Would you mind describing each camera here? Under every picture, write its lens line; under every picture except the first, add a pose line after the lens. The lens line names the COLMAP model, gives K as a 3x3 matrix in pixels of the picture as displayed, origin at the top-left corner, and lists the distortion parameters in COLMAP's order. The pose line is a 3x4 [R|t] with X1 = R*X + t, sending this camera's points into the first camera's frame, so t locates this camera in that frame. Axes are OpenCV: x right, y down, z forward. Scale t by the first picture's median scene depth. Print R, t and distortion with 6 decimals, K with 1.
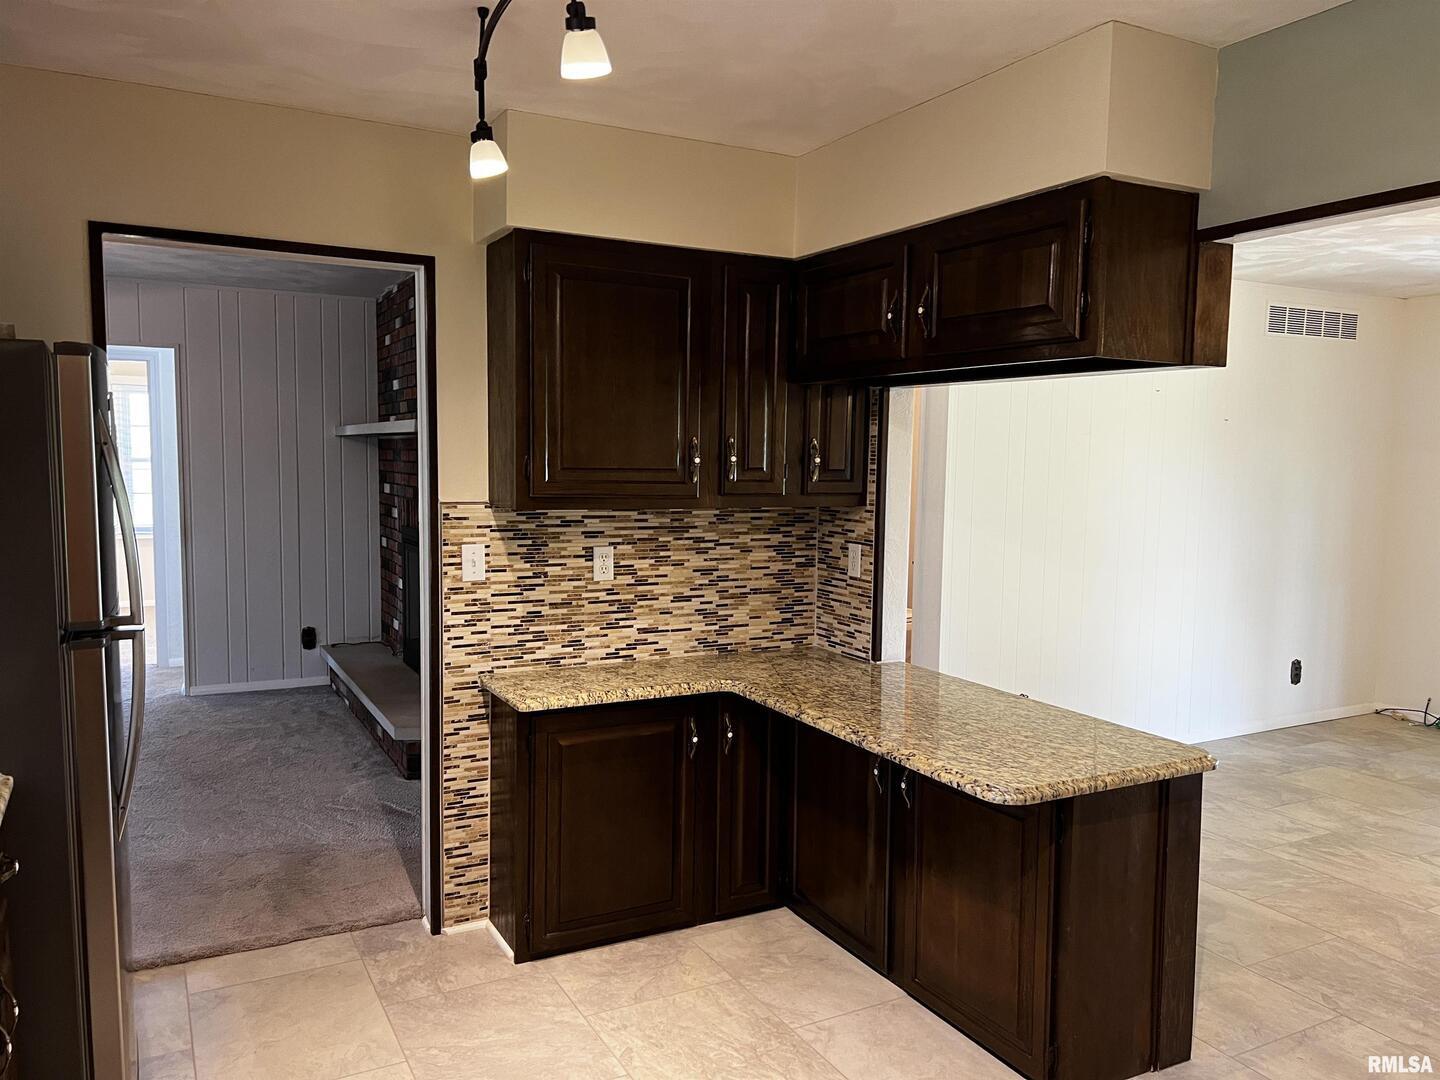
lens RADIAL K [[1079.8, 0, 720.0], [0, 1079.8, 540.0], [0, 0, 1]] dist [0.086659, -0.105729]
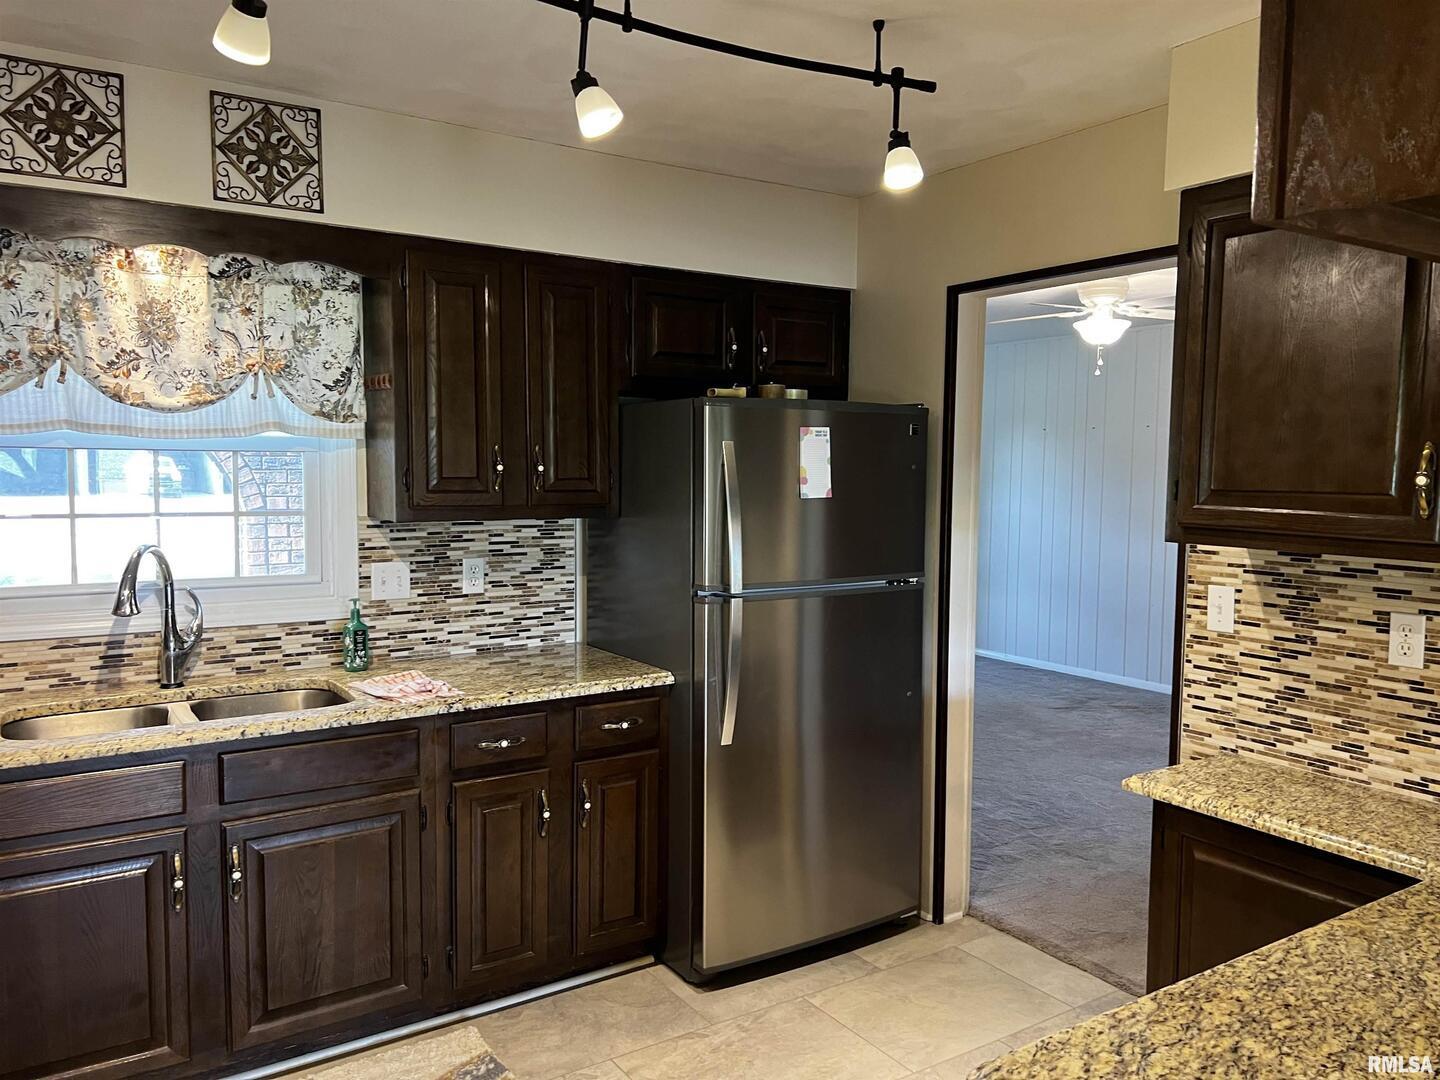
lens RADIAL K [[1079.8, 0, 720.0], [0, 1079.8, 540.0], [0, 0, 1]] dist [0.086659, -0.105729]
pose [[0.090284, 0.056087, -0.994335, 0.532543], [-0.087053, 0.995036, 0.048222, -0.035840], [0.992104, 0.082206, 0.094719, 0.545229]]
